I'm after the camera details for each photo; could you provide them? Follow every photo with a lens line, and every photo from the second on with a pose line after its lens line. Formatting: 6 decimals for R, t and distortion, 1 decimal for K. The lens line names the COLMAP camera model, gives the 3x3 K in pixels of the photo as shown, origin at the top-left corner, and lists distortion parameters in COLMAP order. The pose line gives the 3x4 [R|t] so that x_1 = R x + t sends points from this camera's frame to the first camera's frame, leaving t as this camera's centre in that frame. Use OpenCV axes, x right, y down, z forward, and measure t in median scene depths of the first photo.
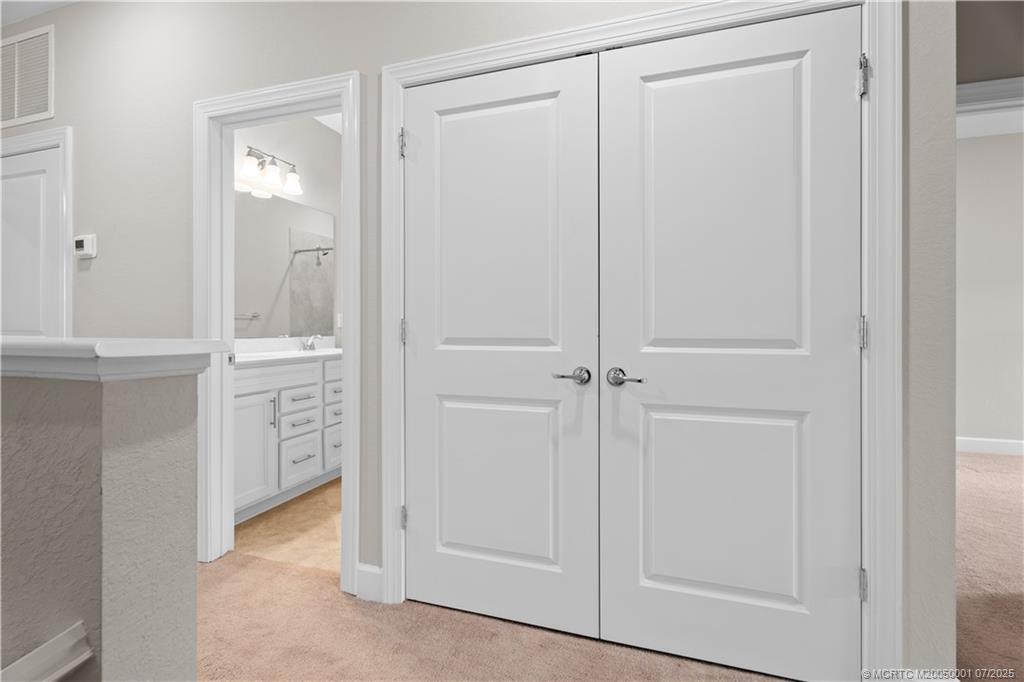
lens RADIAL K [[462.1, 0, 522.7], [0, 462.1, 327.9], [0, 0, 1]] dist [0.002458, 0.000199]
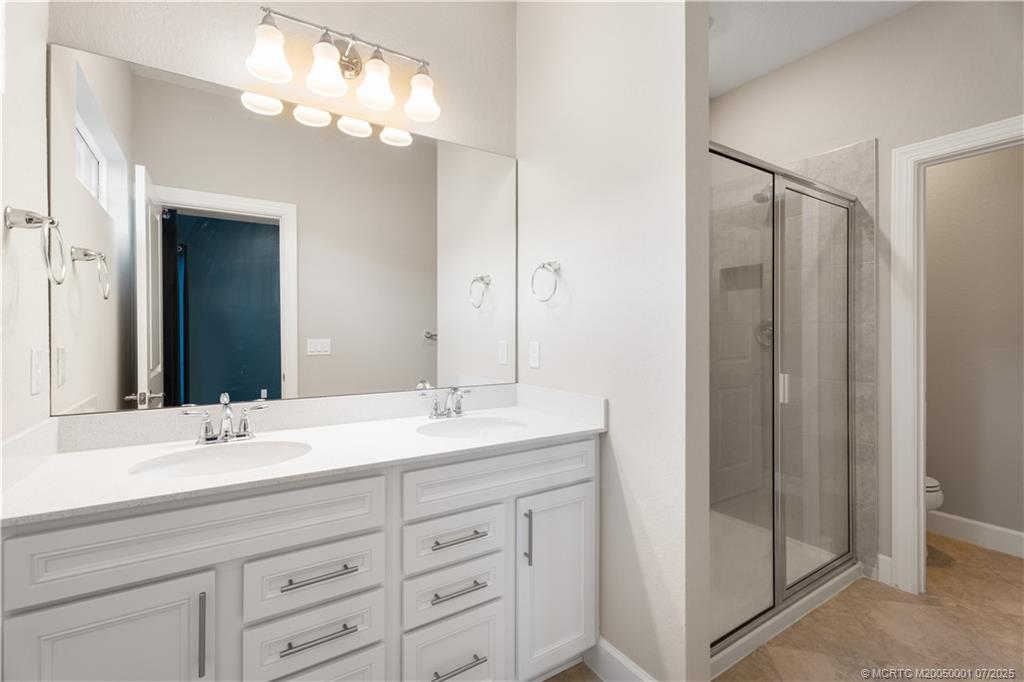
lens RADIAL K [[462.1, 0, 522.7], [0, 462.1, 327.9], [0, 0, 1]] dist [0.002458, 0.000199]
pose [[0.766300, -0.002326, -0.642479, -0.054549], [-0.003016, 0.999969, -0.007217, -0.033651], [0.642476, 0.007469, 0.766269, 0.483900]]
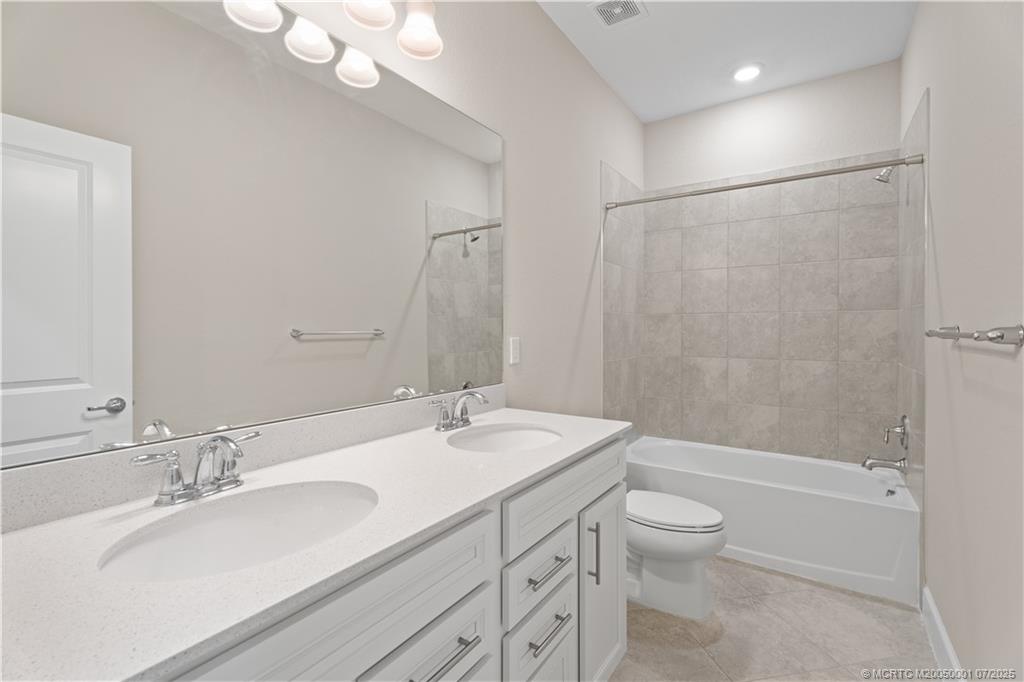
lens RADIAL K [[454.9, 0, 512.0], [0, 454.9, 341.0], [0, 0, 1]] dist [0.000667, -0.000079]
pose [[0.955625, 0.003723, -0.294564, -0.214769], [0.000999, 0.999873, 0.015881, -0.026213], [0.294586, -0.015470, 0.955500, 0.455353]]
